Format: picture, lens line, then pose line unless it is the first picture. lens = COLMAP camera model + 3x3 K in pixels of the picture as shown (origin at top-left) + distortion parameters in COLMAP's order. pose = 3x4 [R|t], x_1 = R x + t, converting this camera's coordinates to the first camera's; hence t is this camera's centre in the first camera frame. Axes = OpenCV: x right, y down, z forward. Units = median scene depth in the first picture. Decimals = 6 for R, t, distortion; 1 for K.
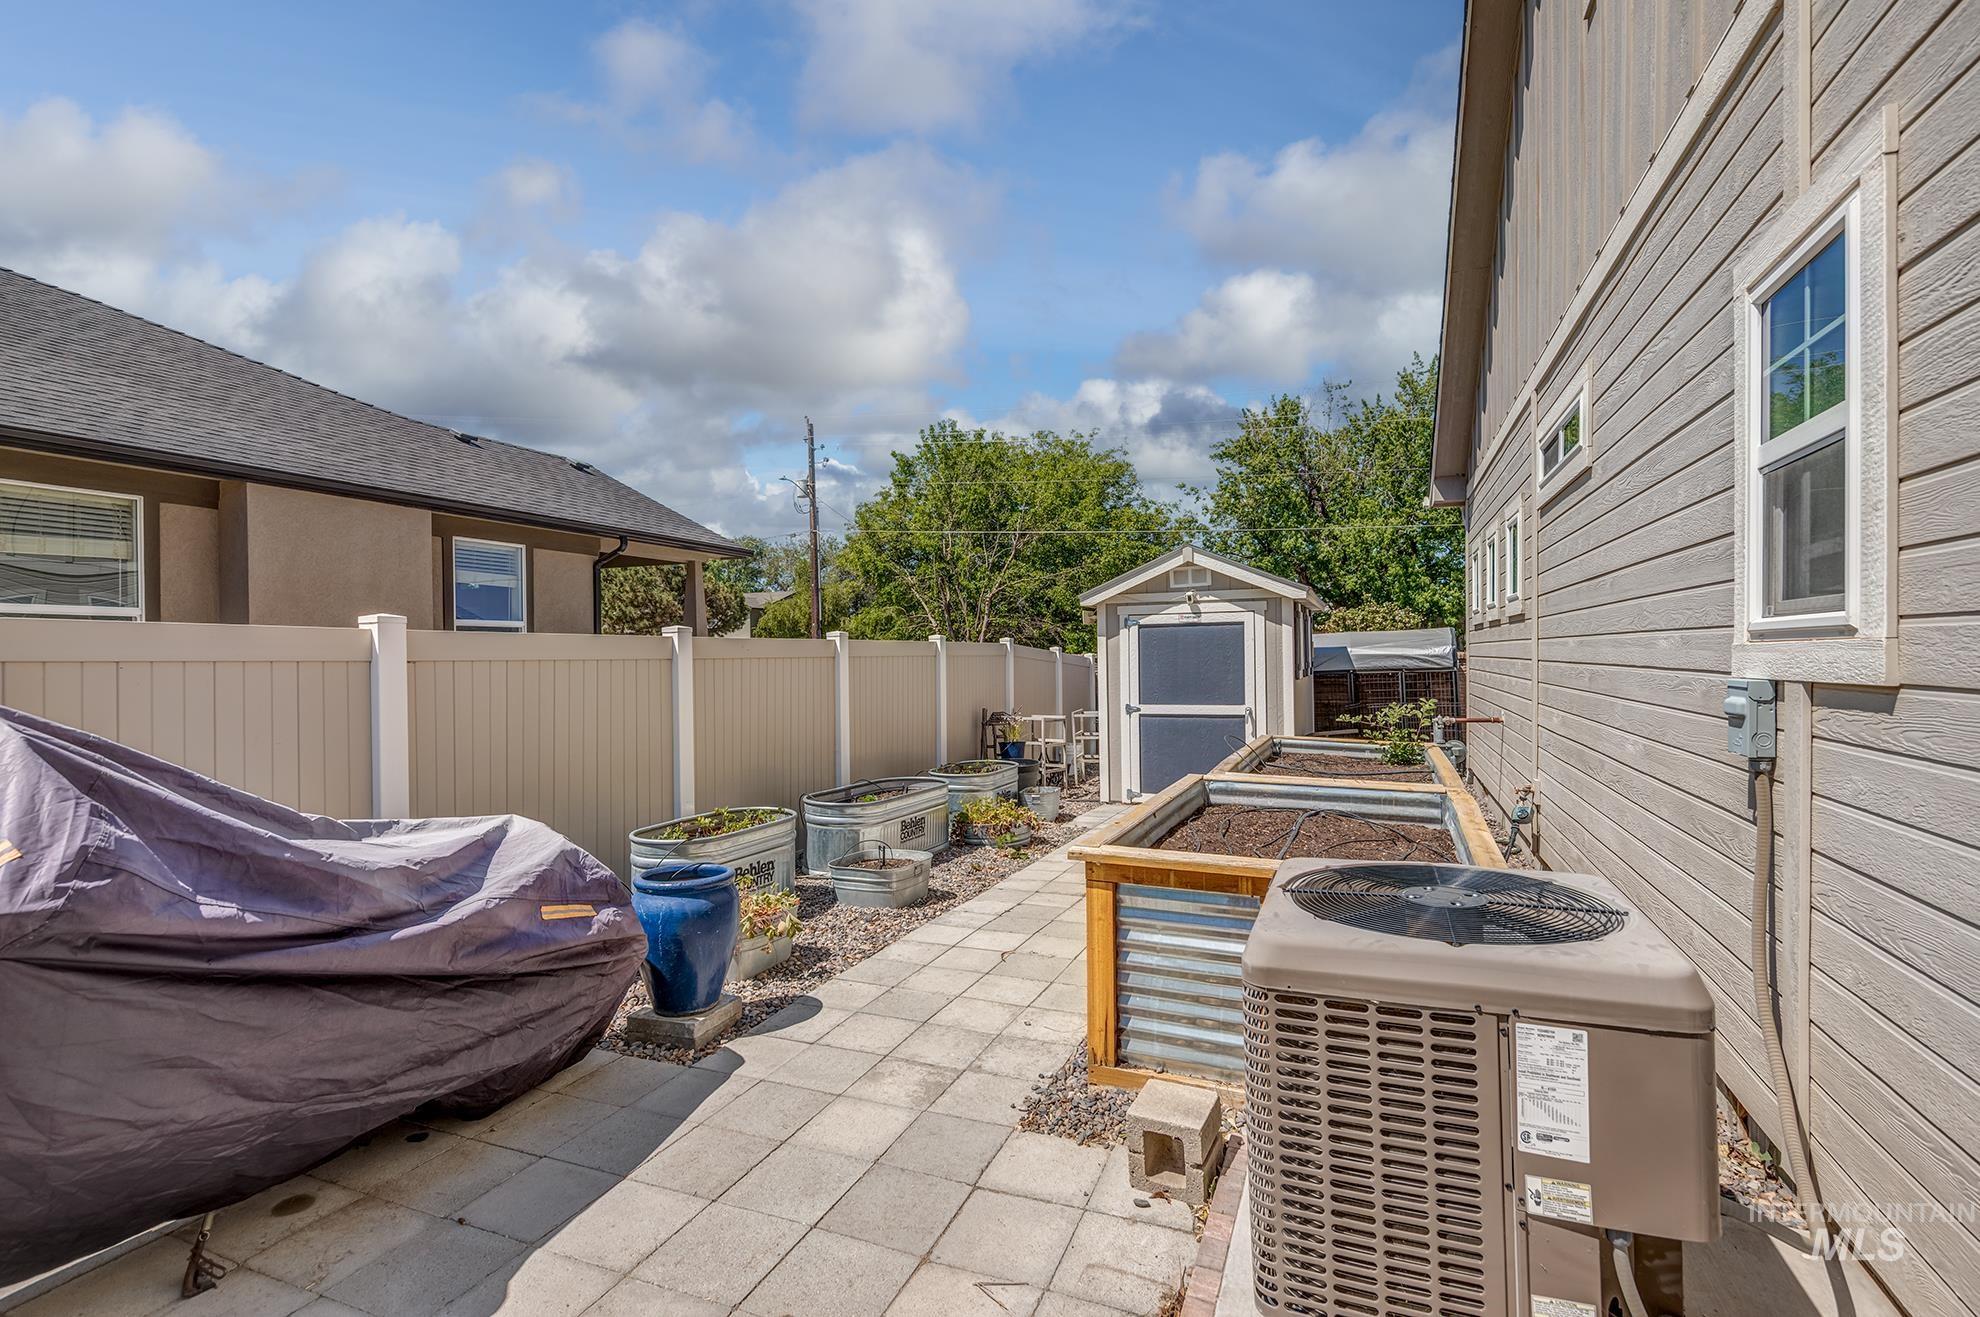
lens RADIAL K [[882.6, 0, 990.0], [0, 882.6, 658.5], [0, 0, 1]] dist [0.000678, 0.000146]
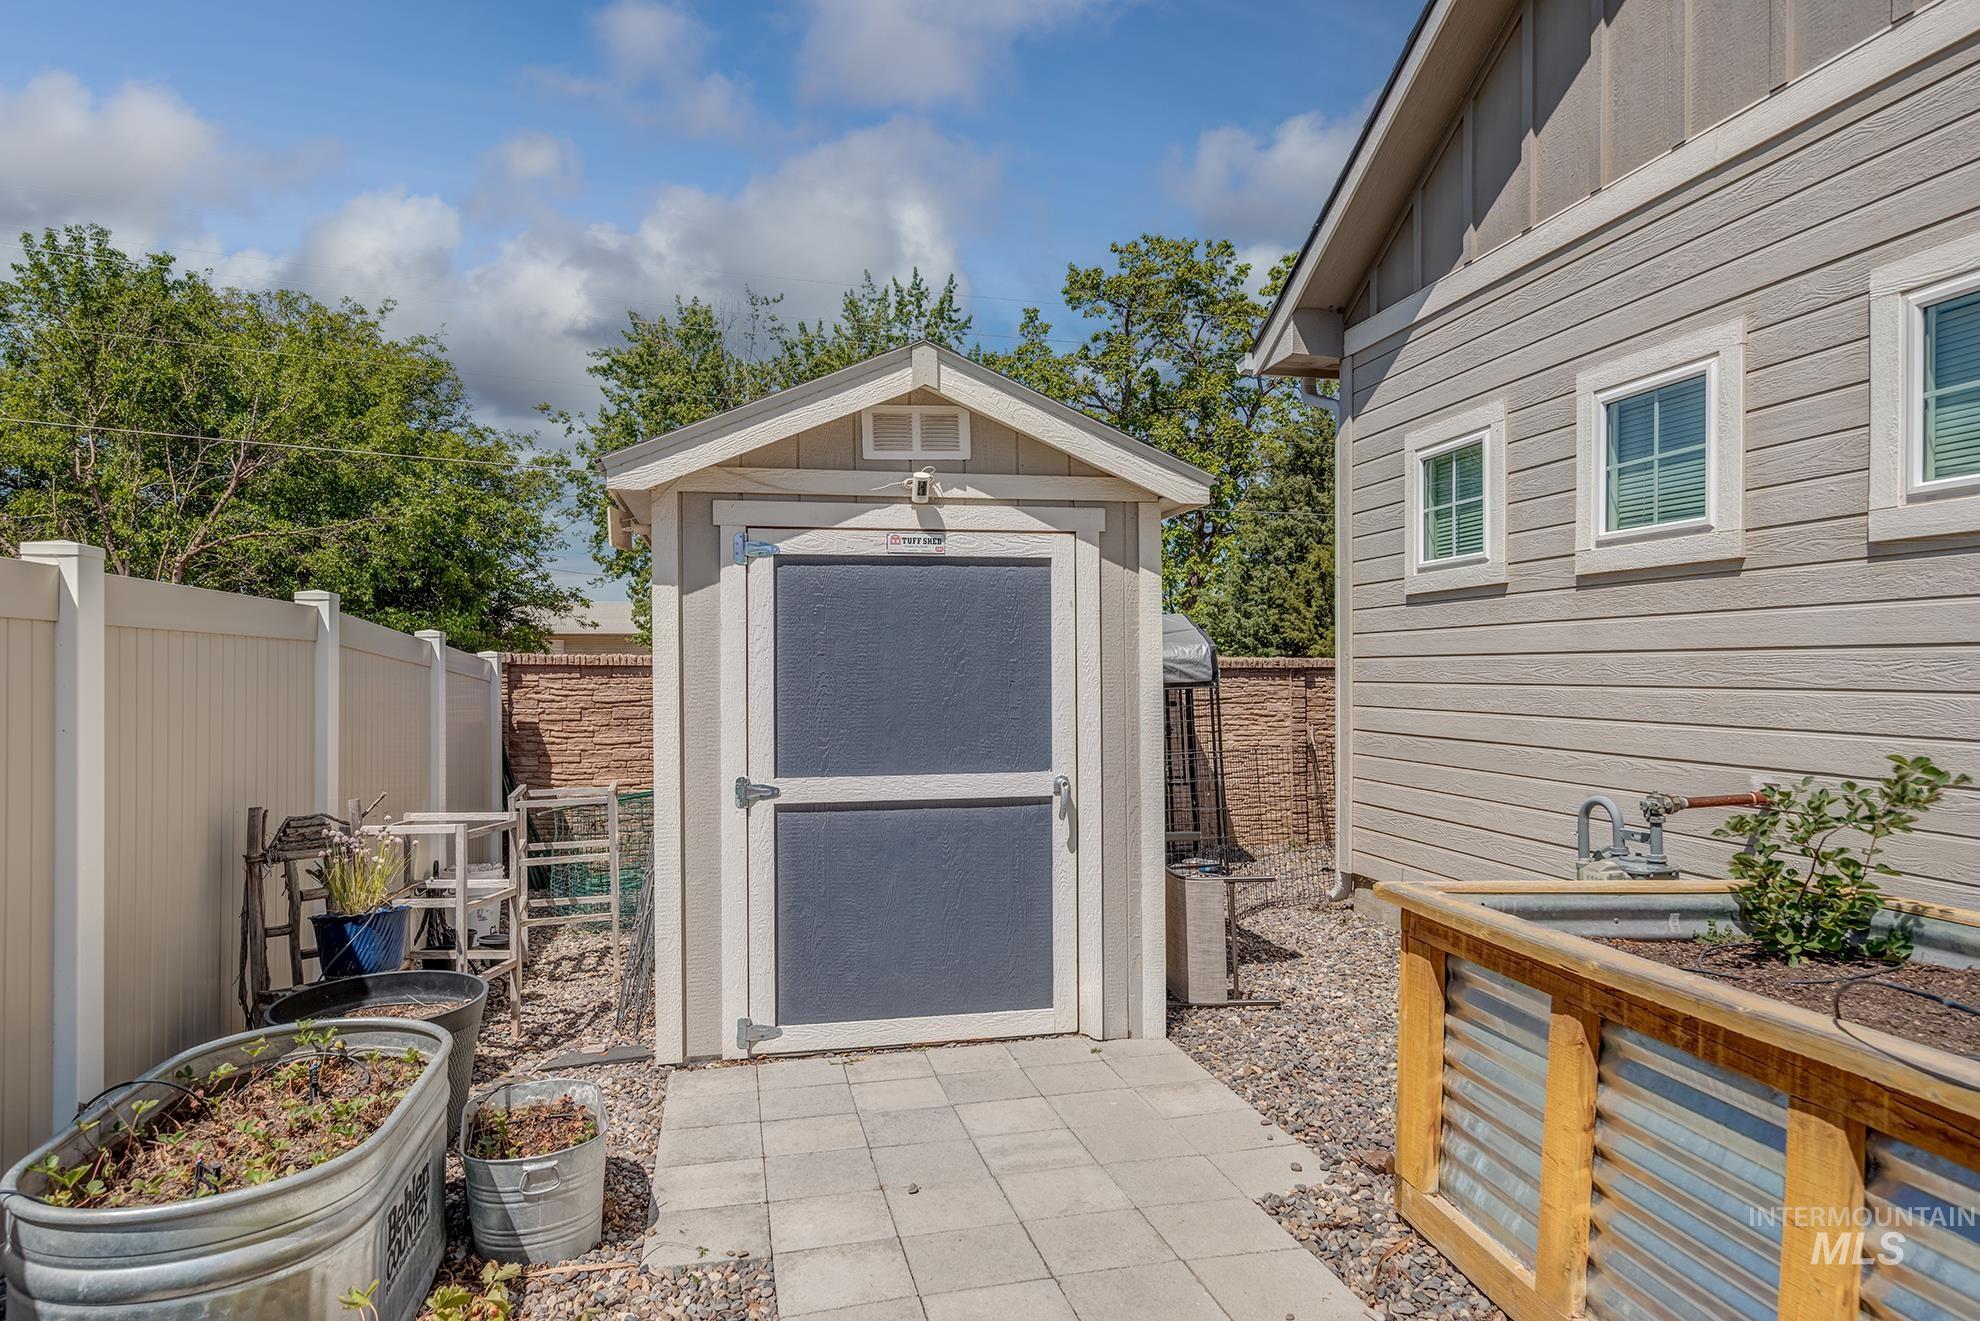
lens RADIAL K [[1200.4, 0, 987.7], [0, 1200.4, 665.4], [0, 0, 1]] dist [0.005441, -0.001324]
pose [[0.826208, 0.010880, 0.563260, -0.033917], [-0.004308, 0.999906, -0.012996, 0.012262], [-0.563349, 0.008311, 0.826177, 0.541247]]
